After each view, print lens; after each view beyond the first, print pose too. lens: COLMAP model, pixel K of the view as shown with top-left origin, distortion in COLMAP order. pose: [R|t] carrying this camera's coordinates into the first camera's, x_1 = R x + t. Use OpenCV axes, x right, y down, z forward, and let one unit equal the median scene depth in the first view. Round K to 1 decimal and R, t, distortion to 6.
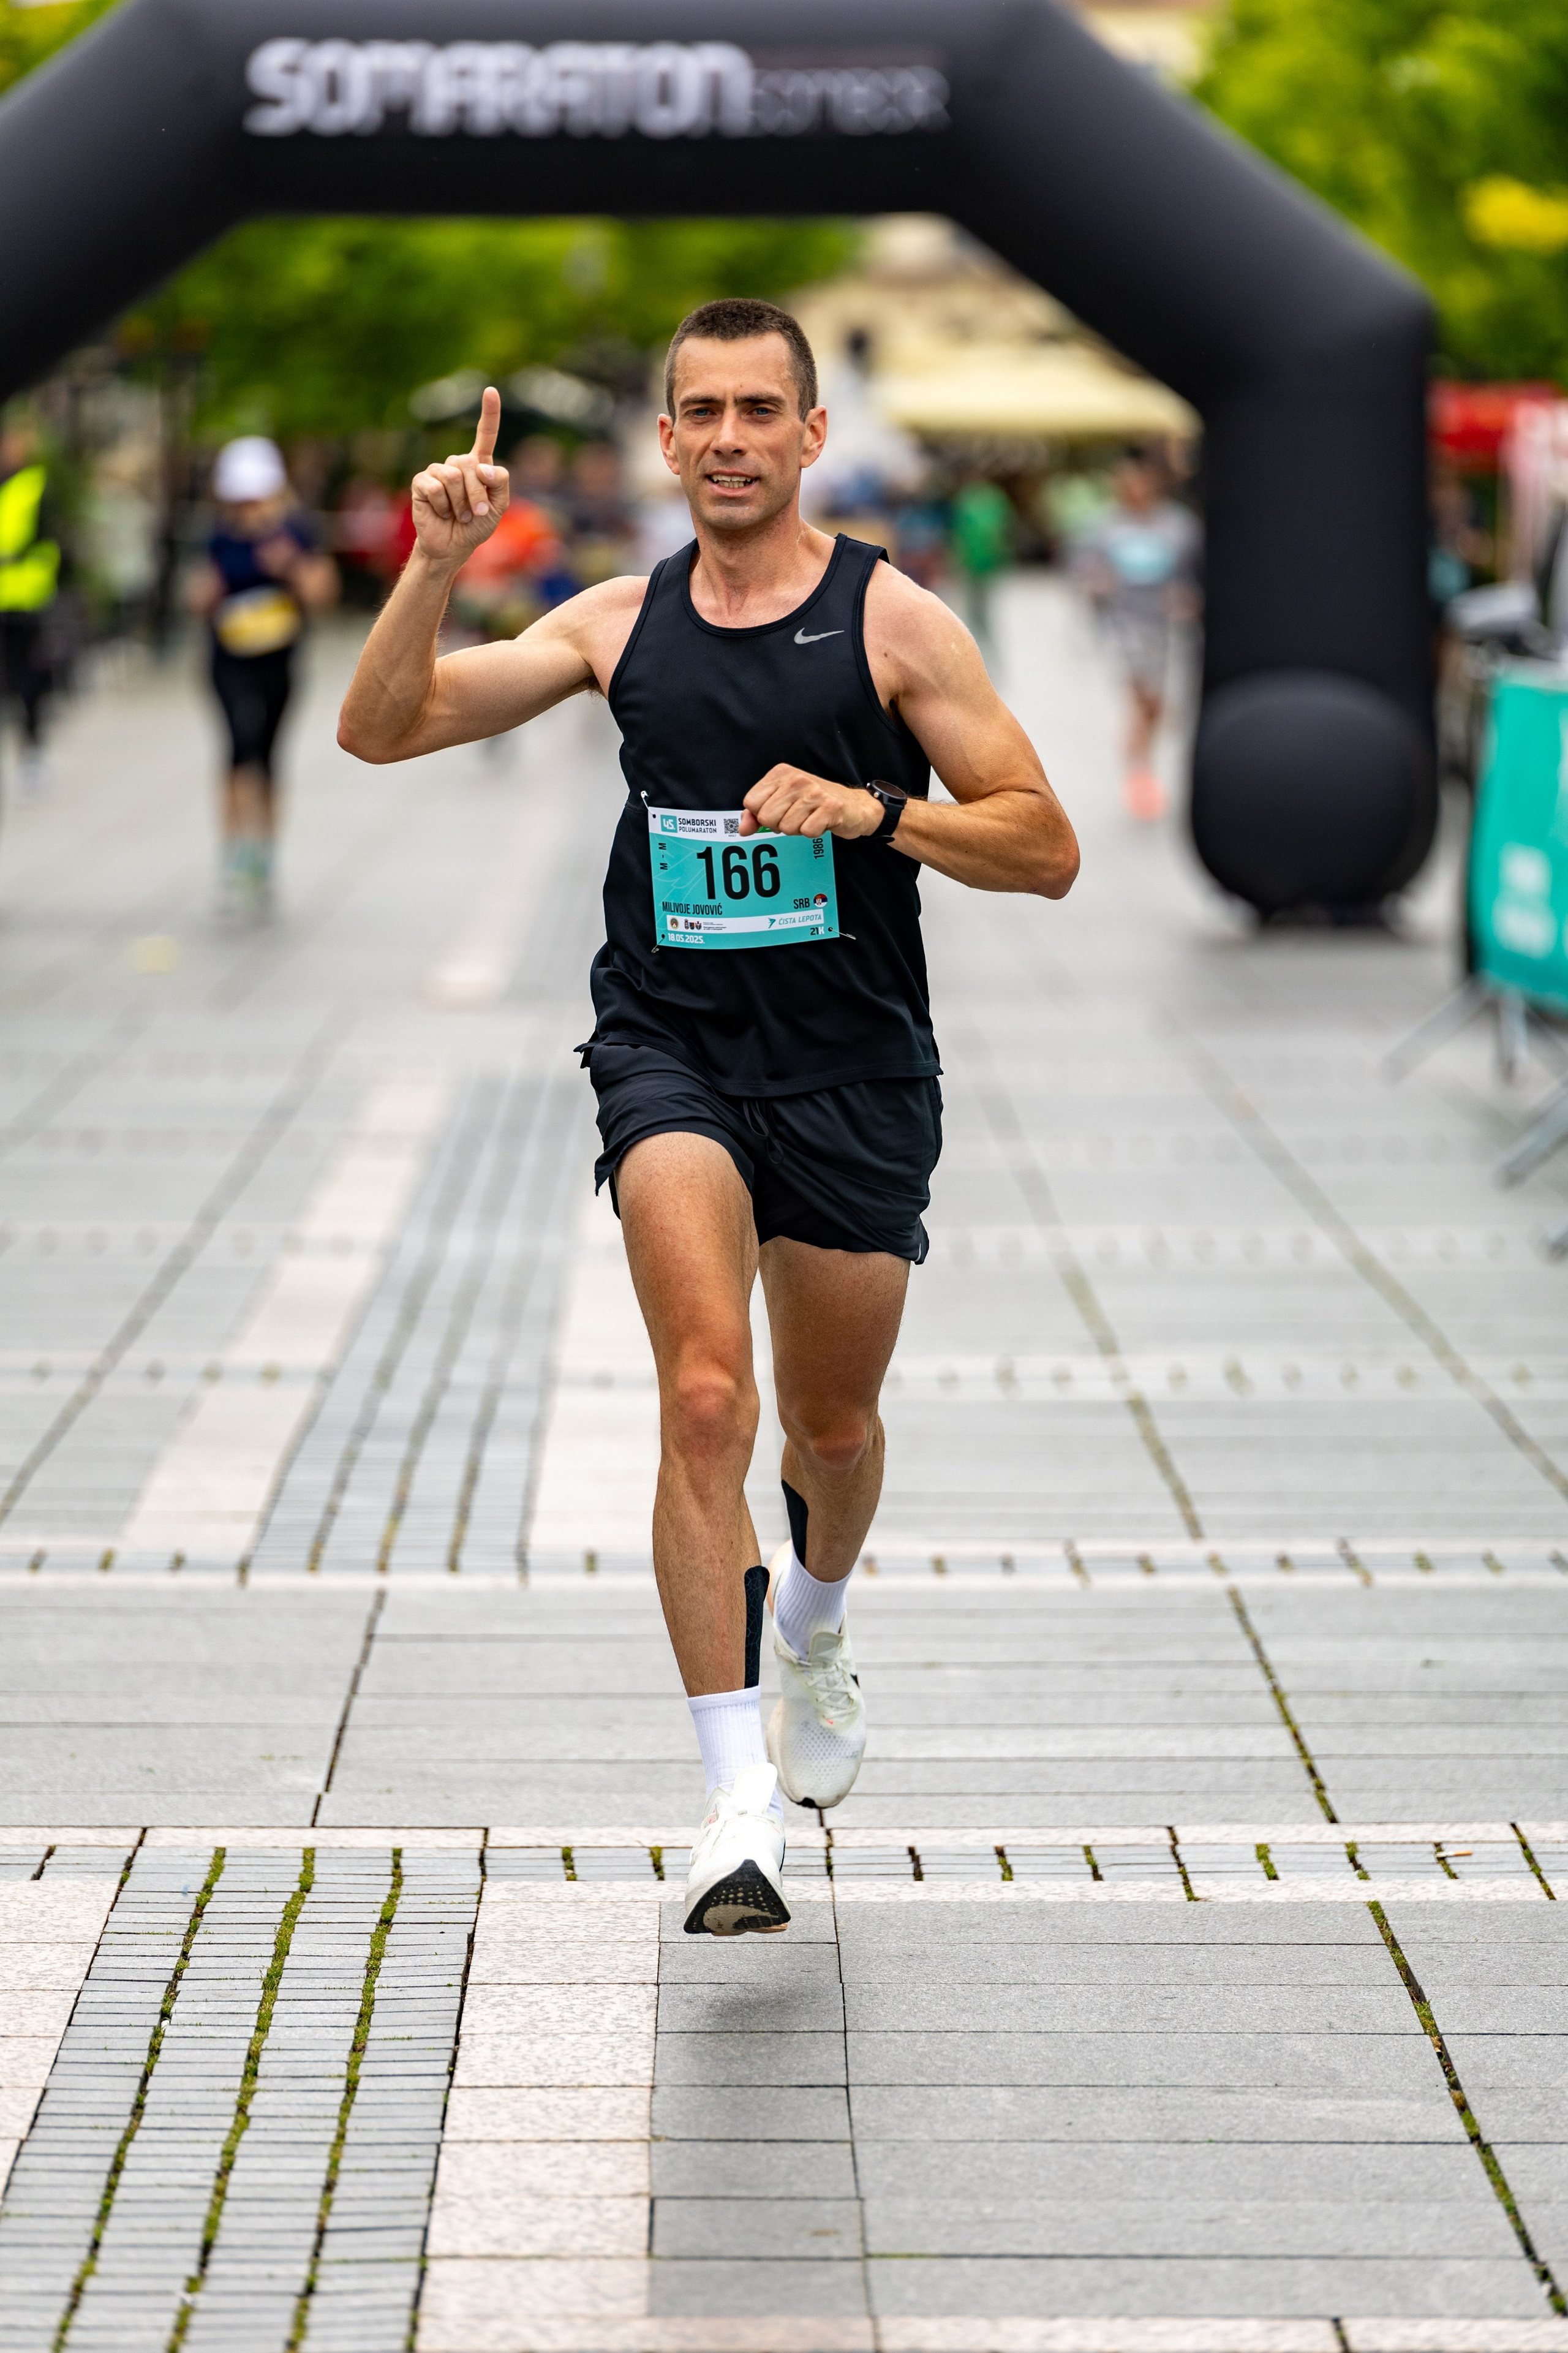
lens RADIAL K [[7893.7, 0, 784.0], [0, 7893.7, 1176.5], [0, 0, 1]] dist [0.047836, 0.640845]
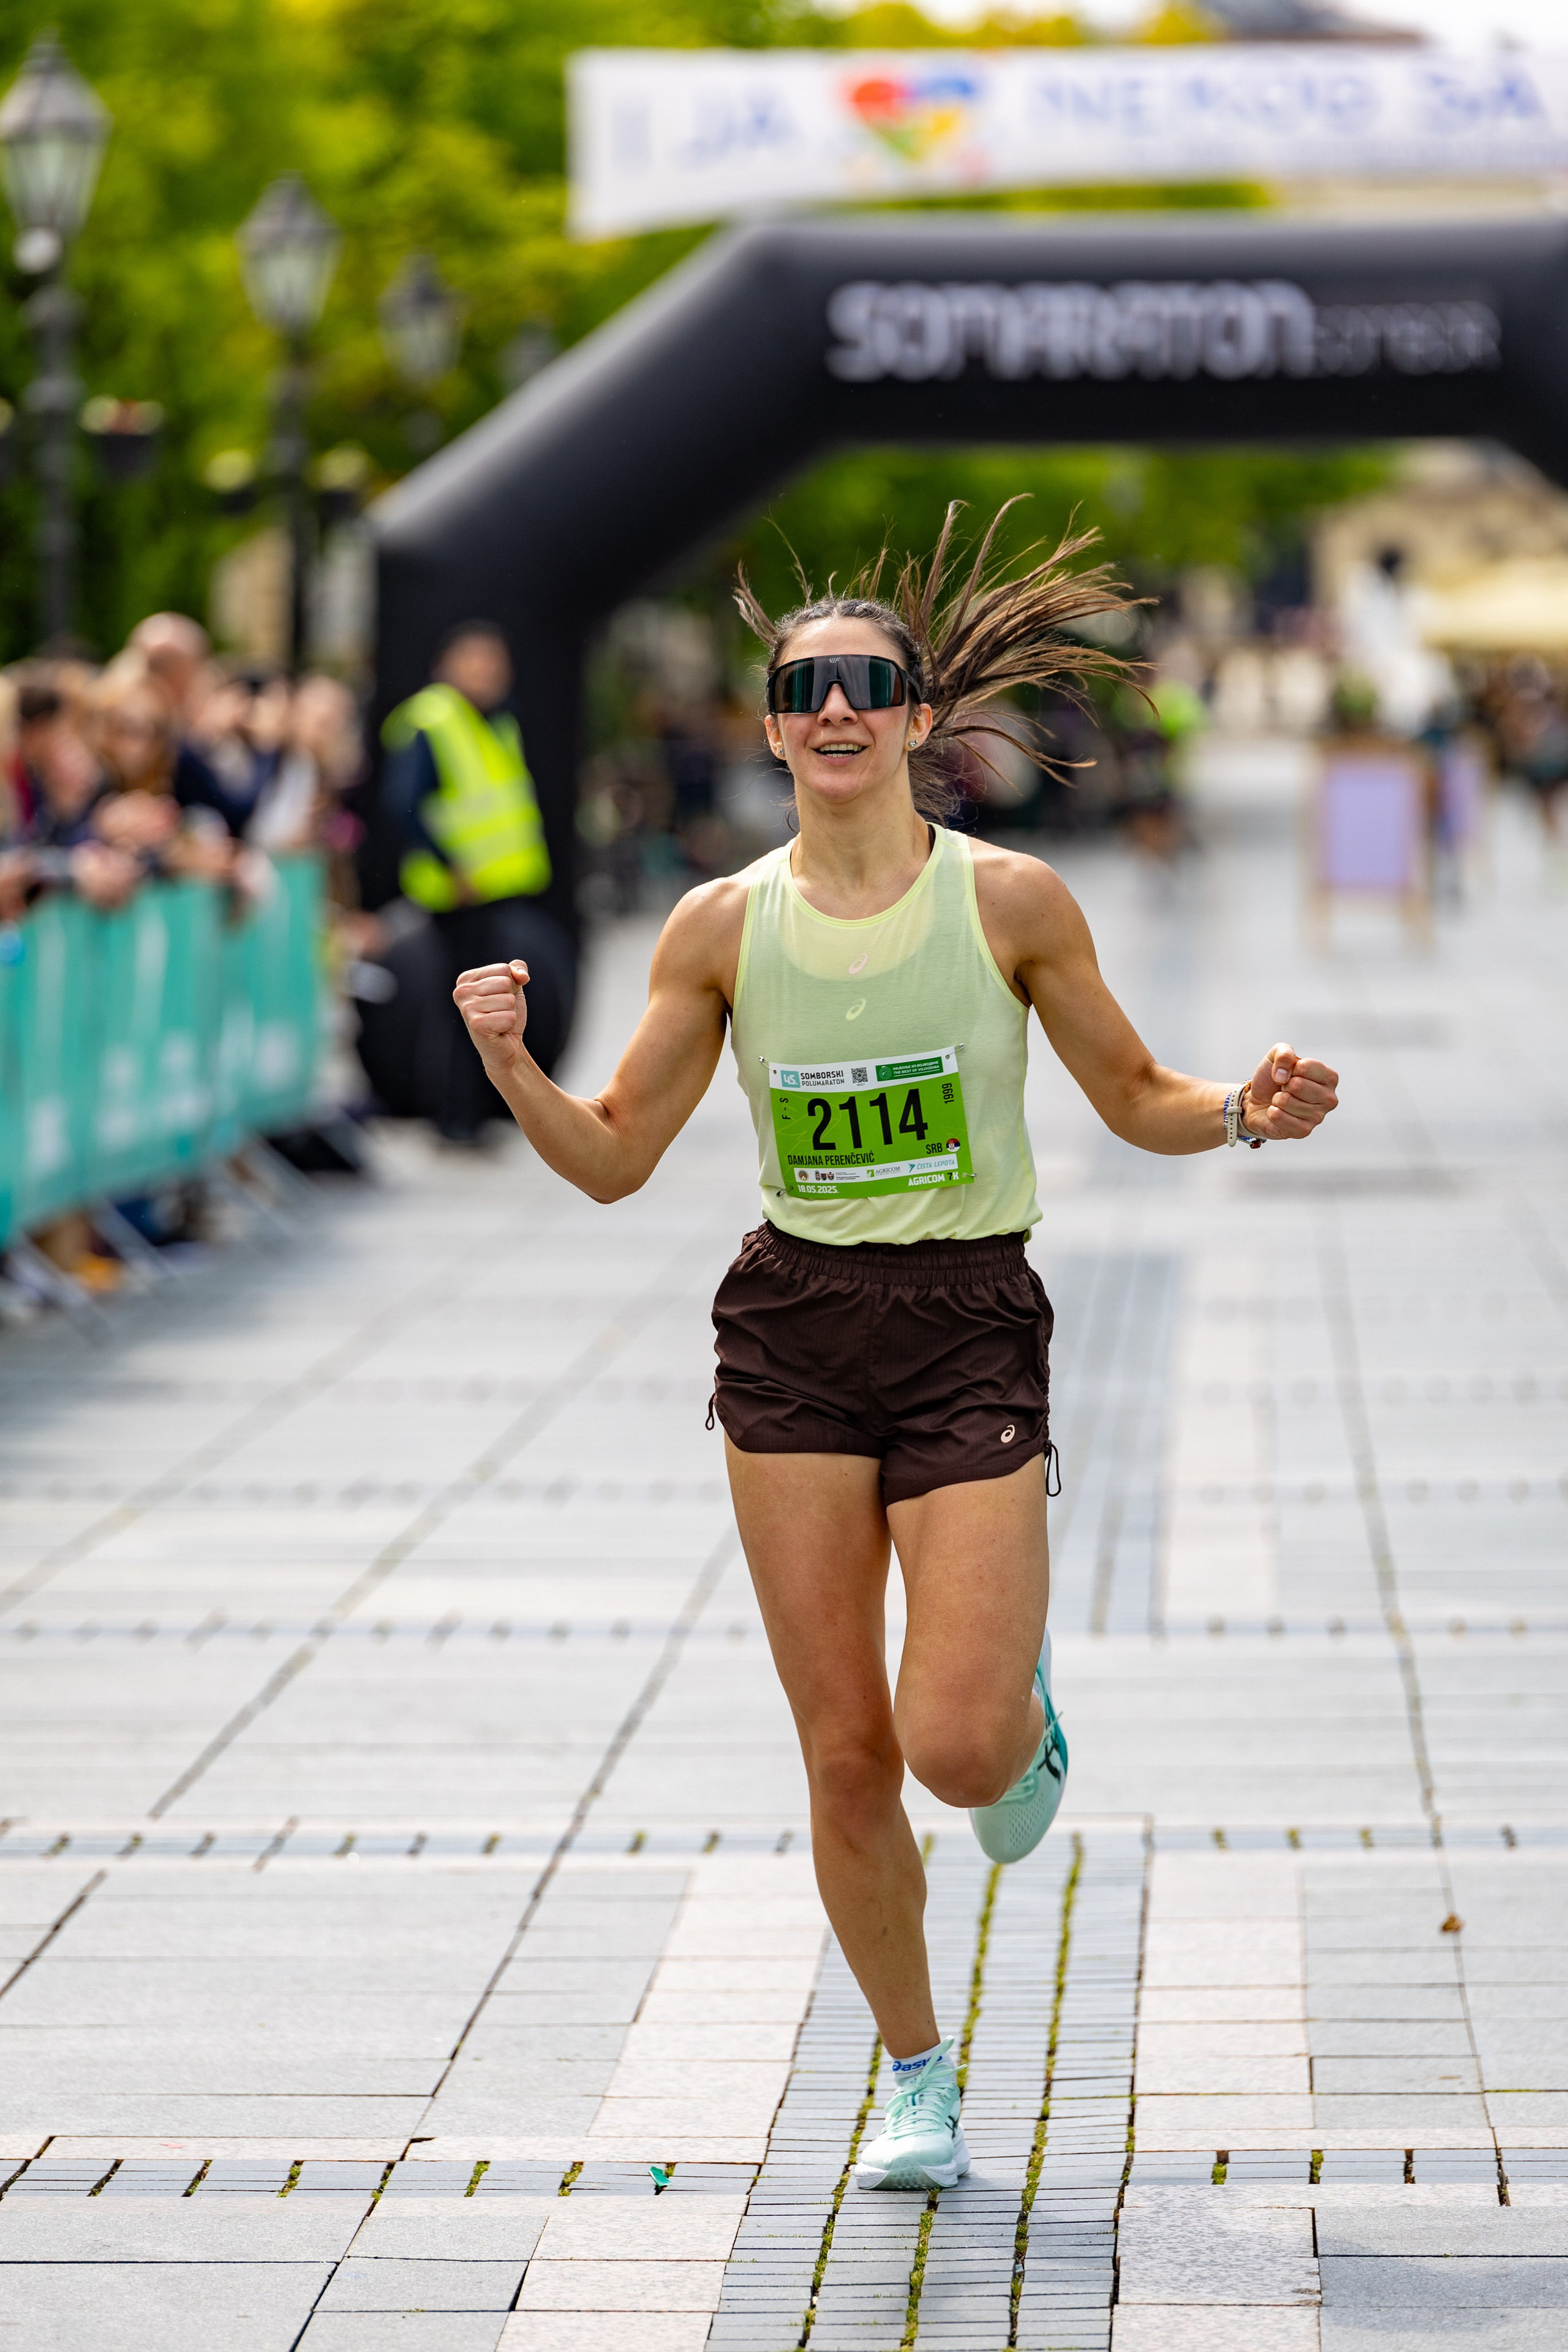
lens RADIAL K [[7891.0, 0, 784.0], [0, 7891.0, 1176.0], [0, 0, 1]] dist [0.047836, 0.640845]
pose [[0.997663, -0.004752, -0.068161, -0.012741], [0.002879, 0.999616, -0.027551, 0.021404], [0.068266, 0.027290, 0.997294, -0.241519]]
